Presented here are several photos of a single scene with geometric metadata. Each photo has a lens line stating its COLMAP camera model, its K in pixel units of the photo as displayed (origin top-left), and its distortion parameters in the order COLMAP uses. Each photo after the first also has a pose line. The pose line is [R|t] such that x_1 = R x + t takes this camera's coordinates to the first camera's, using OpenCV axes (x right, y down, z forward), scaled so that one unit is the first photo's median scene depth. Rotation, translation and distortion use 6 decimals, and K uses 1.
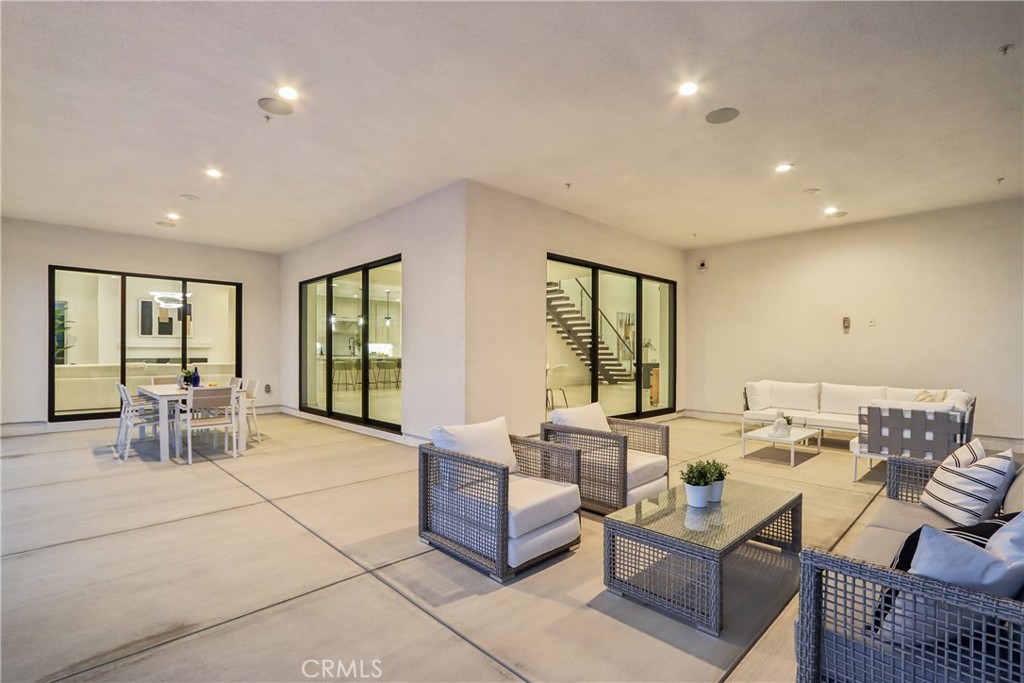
lens RADIAL K [[471.1, 0, 512.0], [0, 471.1, 341.5], [0, 0, 1]] dist [-0.001446, -0.000520]
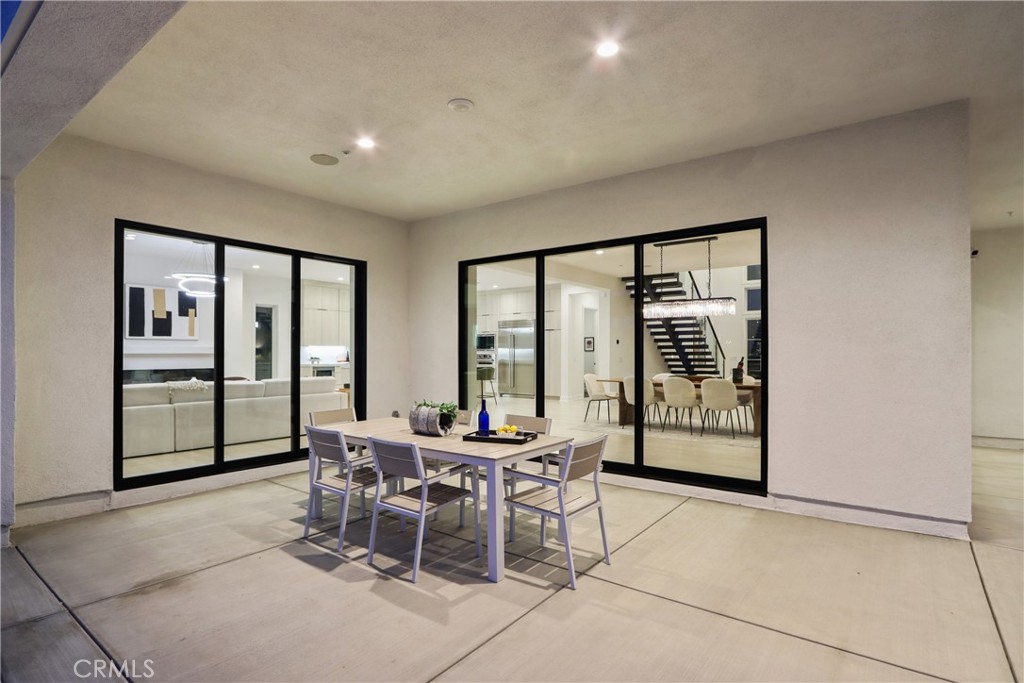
lens RADIAL K [[515.0, 0, 512.0], [0, 515.0, 341.5], [0, 0, 1]] dist [0.000325, 0.000576]
pose [[0.989956, 0.001684, 0.141368, -0.477633], [-0.001751, 0.999998, 0.000347, -0.010596], [-0.141367, -0.000592, 0.989957, 0.244445]]
